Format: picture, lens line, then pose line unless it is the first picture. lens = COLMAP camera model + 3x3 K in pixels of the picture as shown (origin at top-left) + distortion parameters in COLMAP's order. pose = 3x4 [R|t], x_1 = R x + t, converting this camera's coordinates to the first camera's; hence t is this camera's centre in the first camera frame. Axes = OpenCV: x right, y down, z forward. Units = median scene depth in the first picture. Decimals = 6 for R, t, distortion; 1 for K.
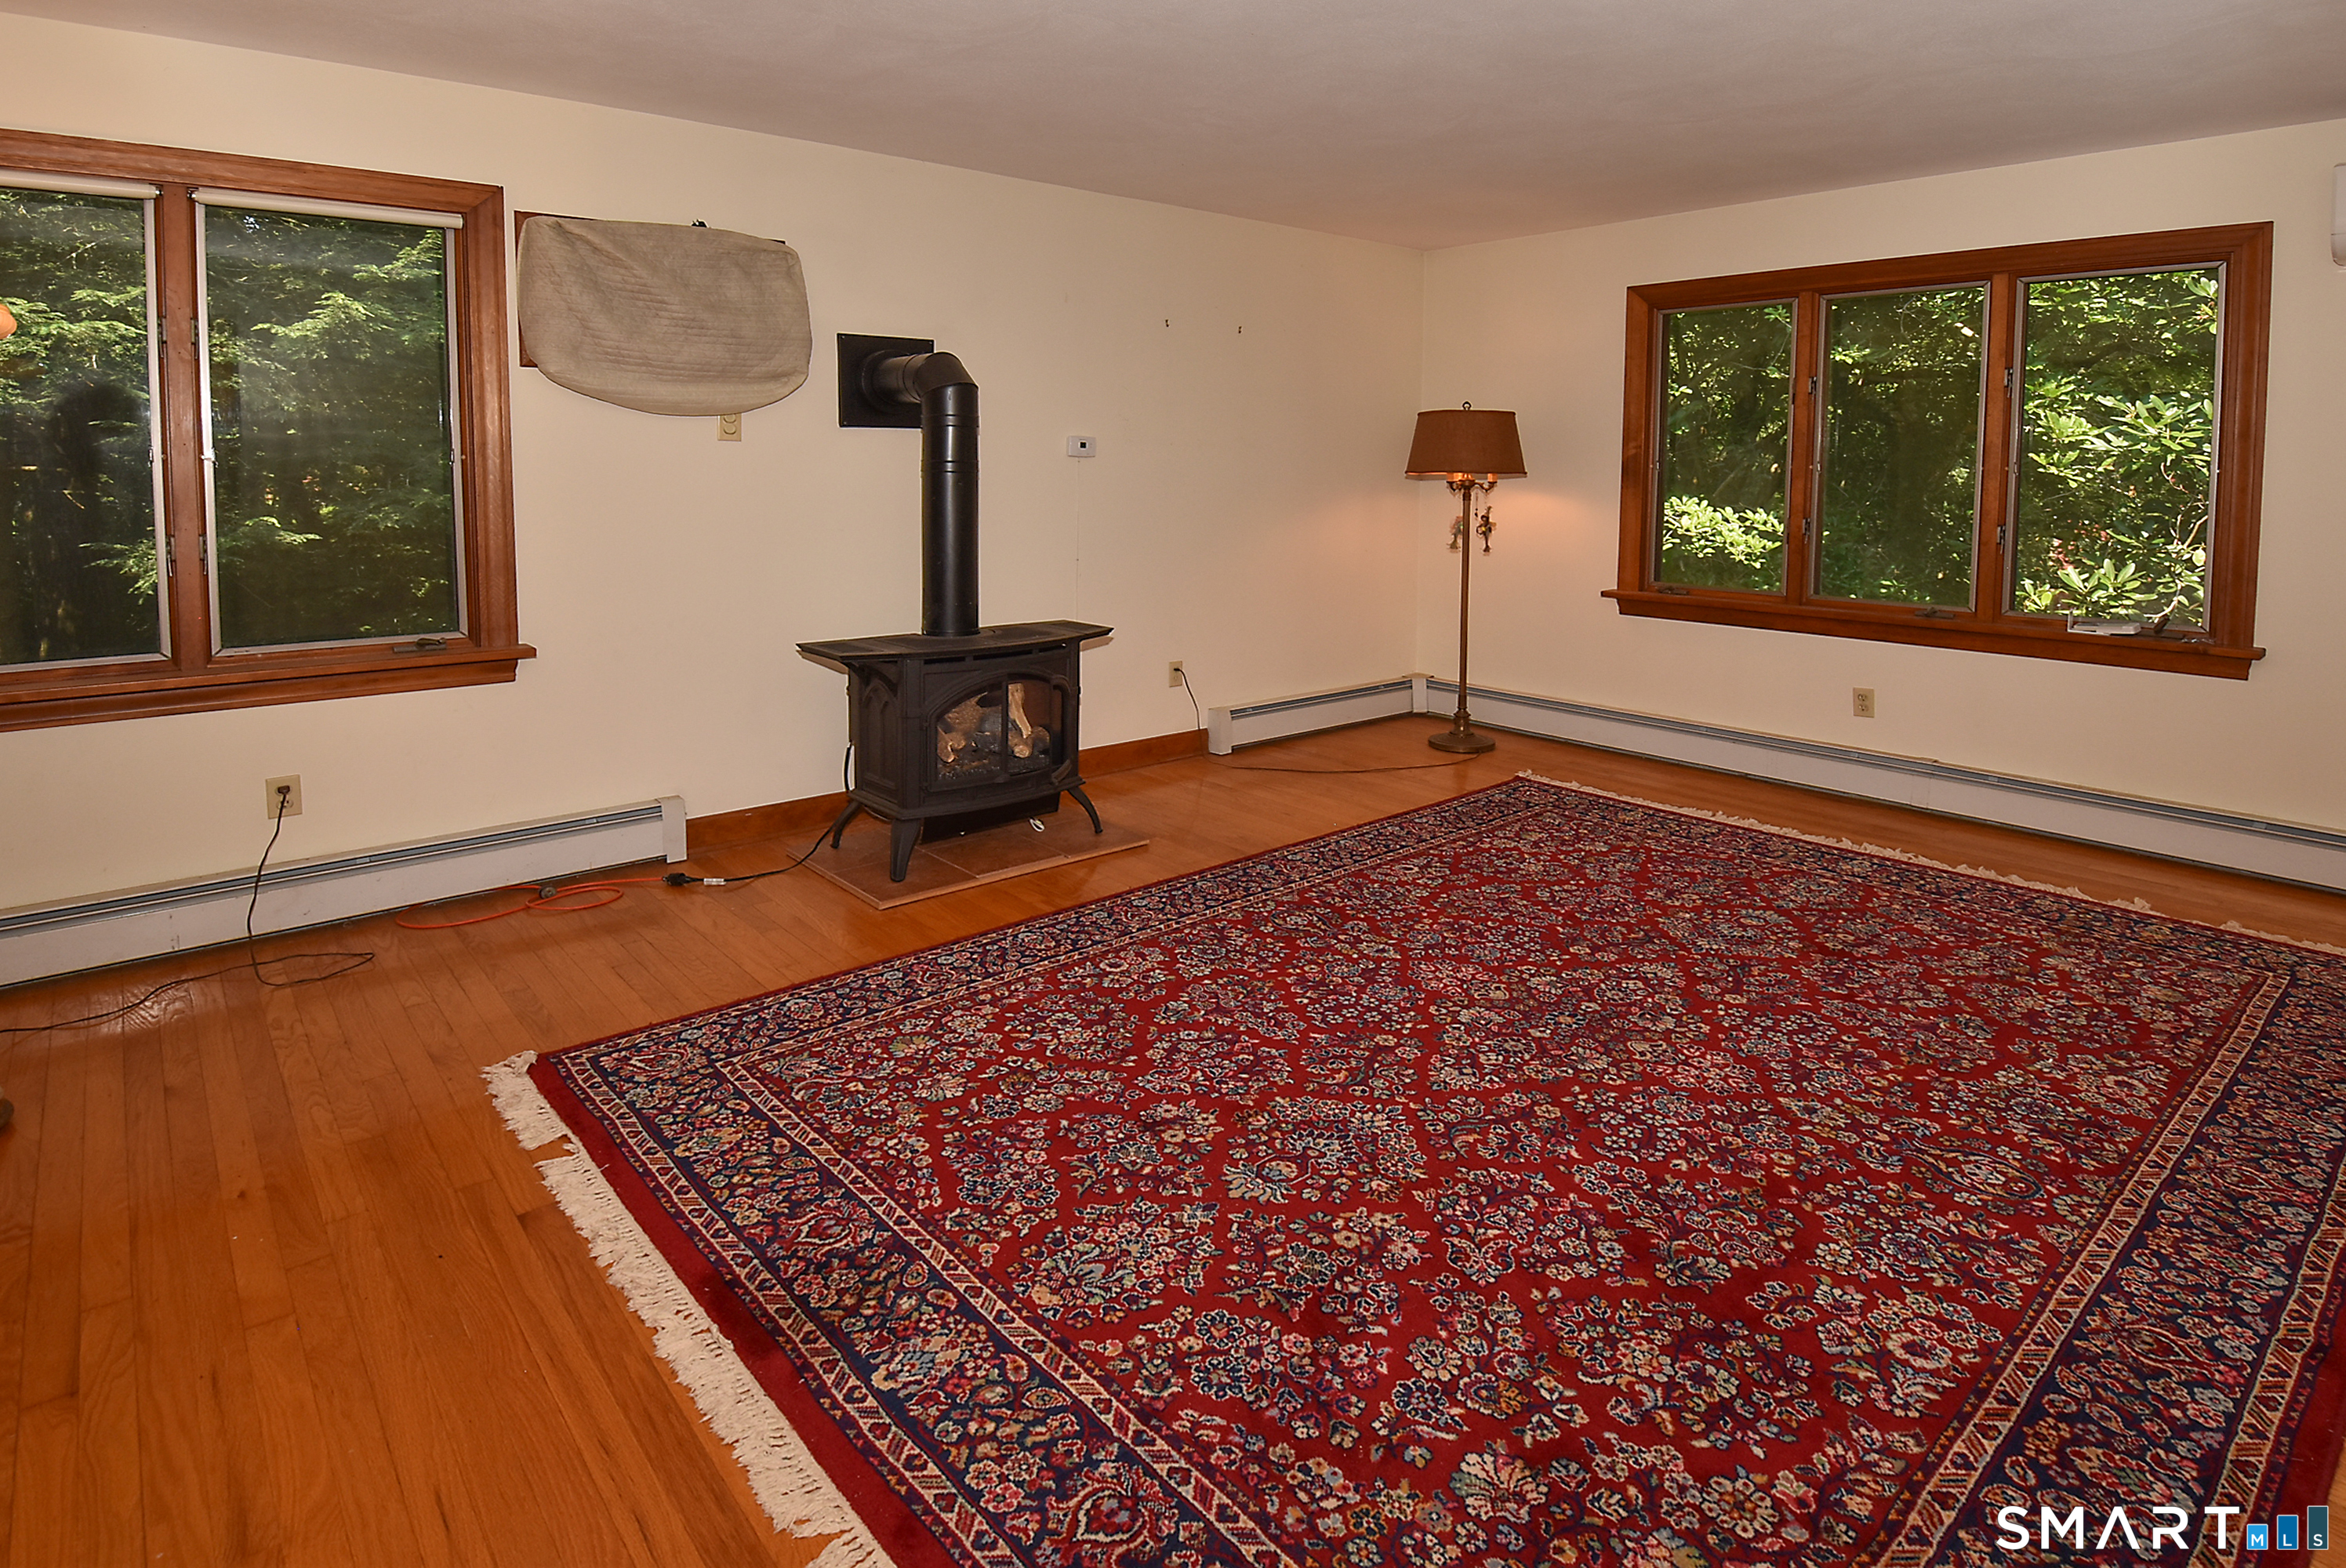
lens RADIAL K [[1215.0, 0, 1173.0], [0, 1215.0, 784.0], [0, 0, 1]] dist [0.000112, -0.011760]
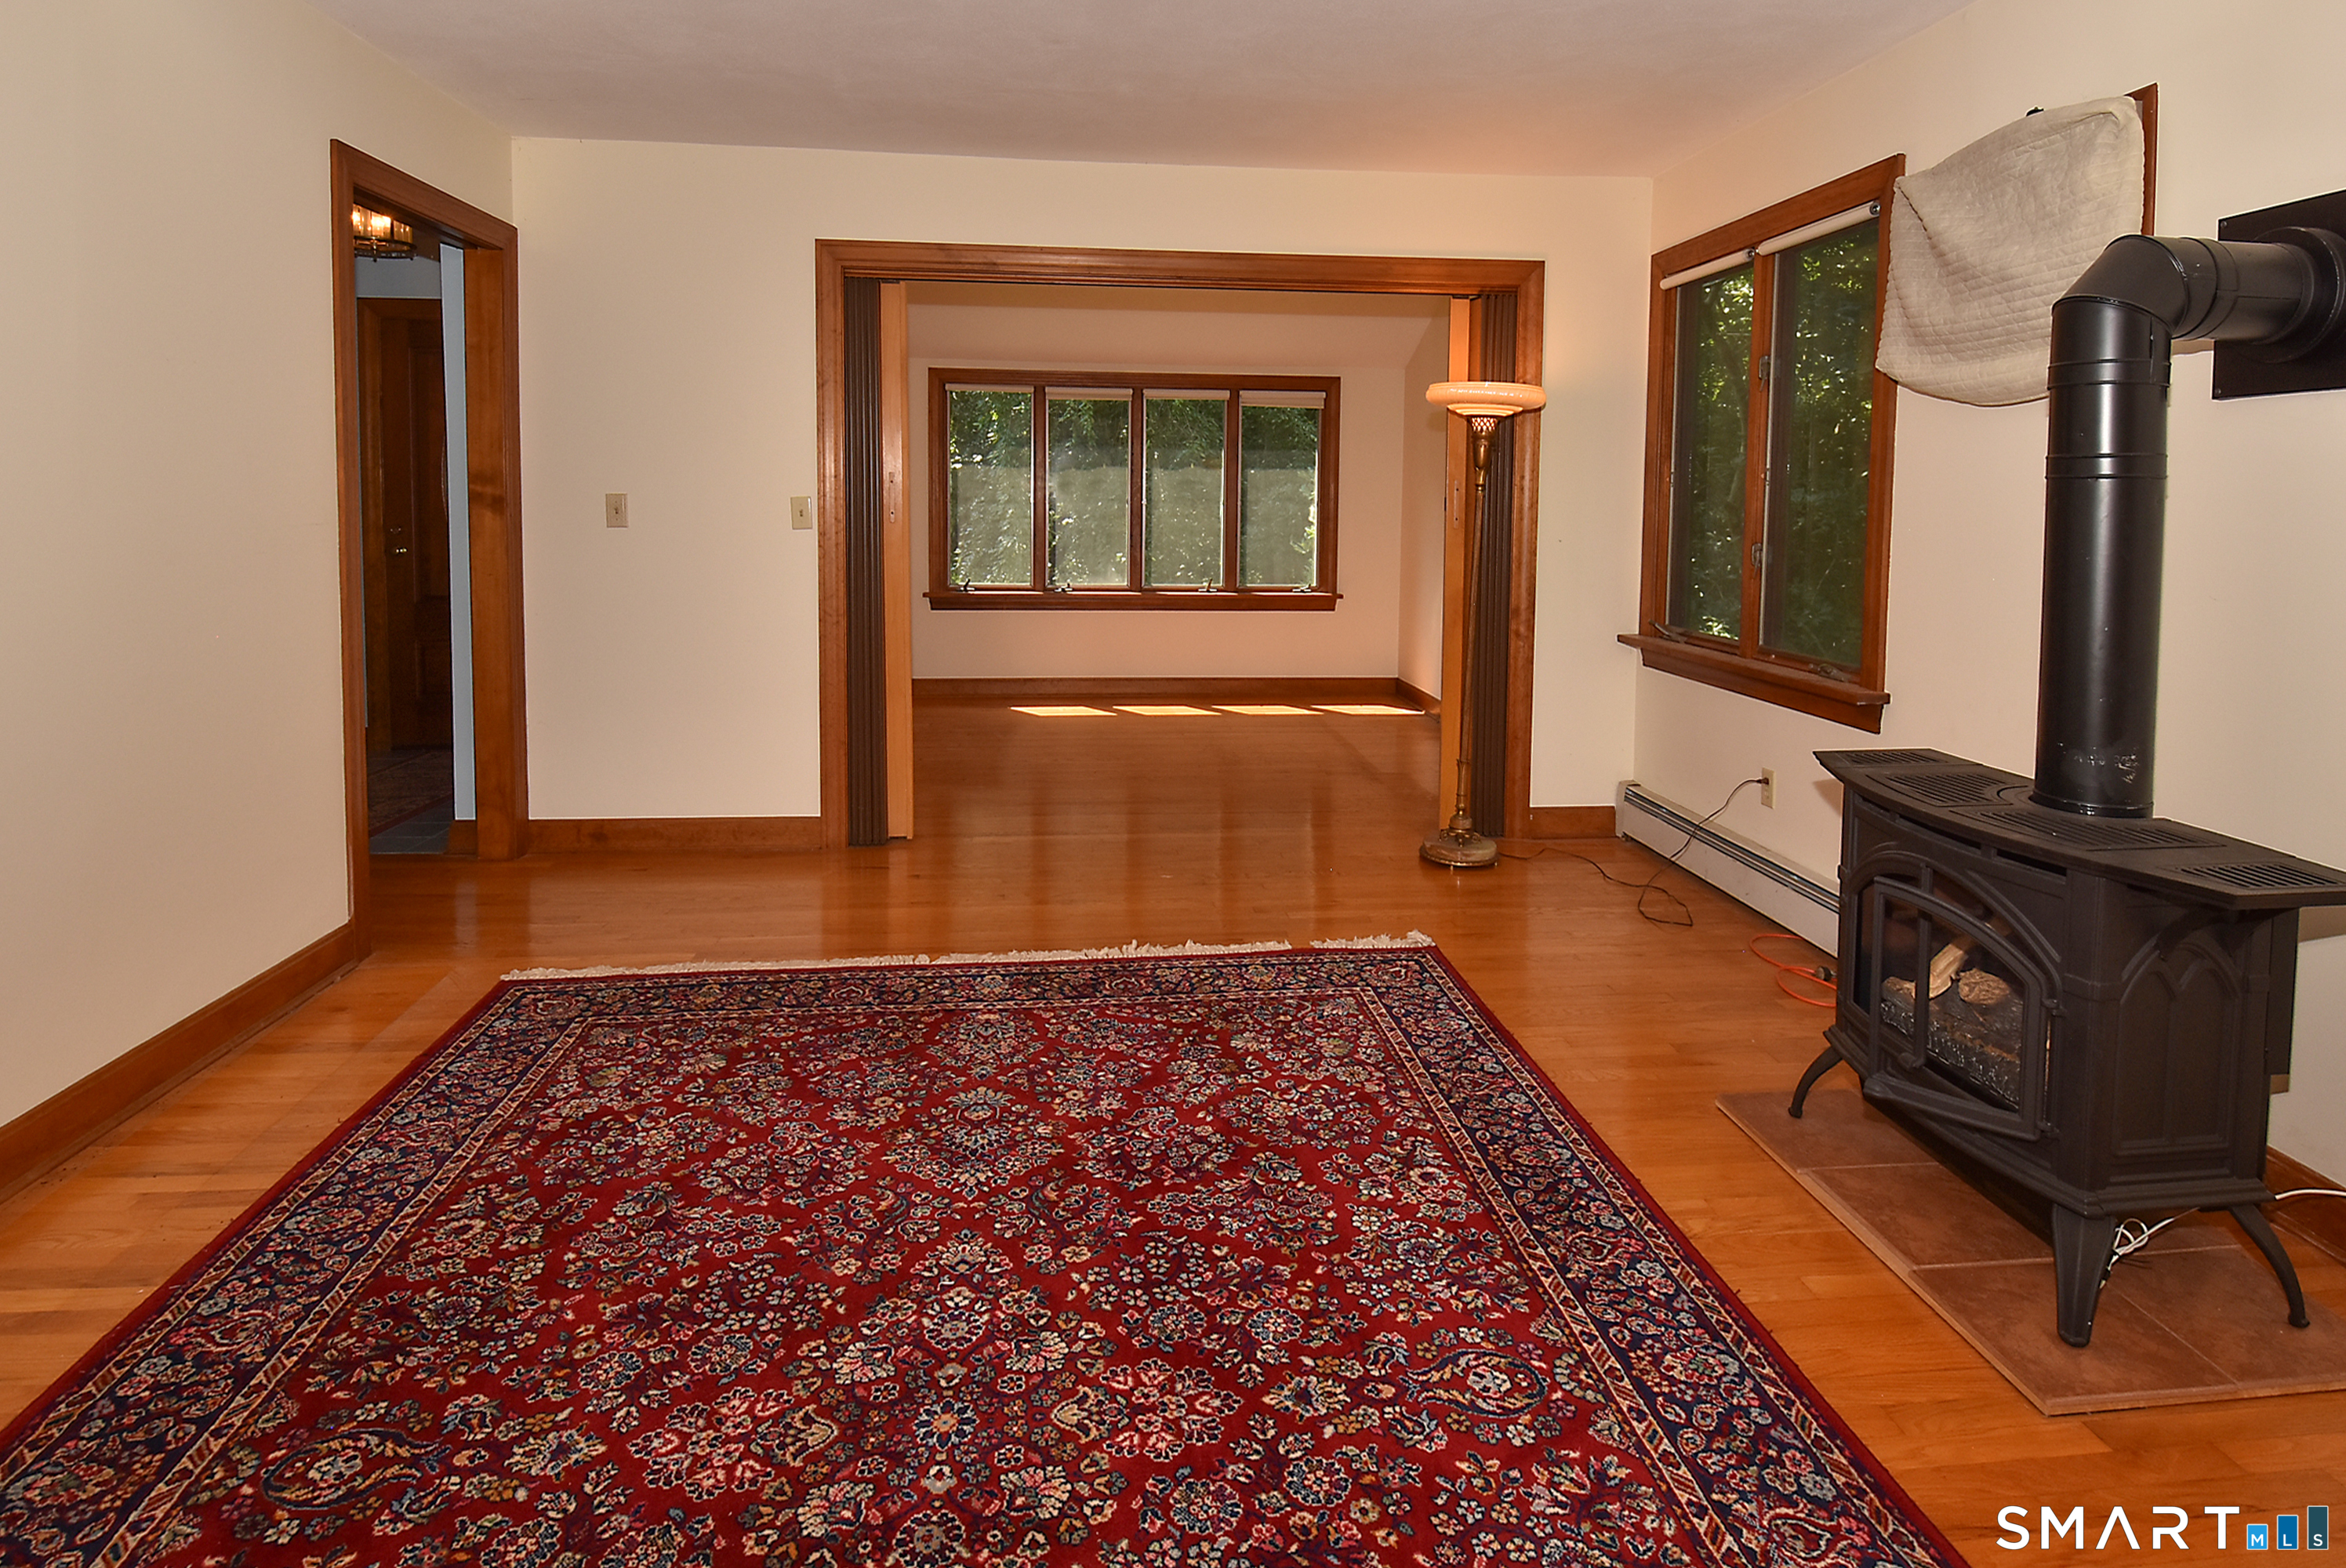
lens RADIAL K [[1215.0, 0, 1173.0], [0, 1215.0, 784.0], [0, 0, 1]] dist [0.000112, -0.011760]
pose [[-0.574308, 0.176601, -0.799364, 0.982014], [-0.225167, 0.904716, 0.361648, -0.513651], [0.787064, 0.387688, -0.479821, 1.767968]]
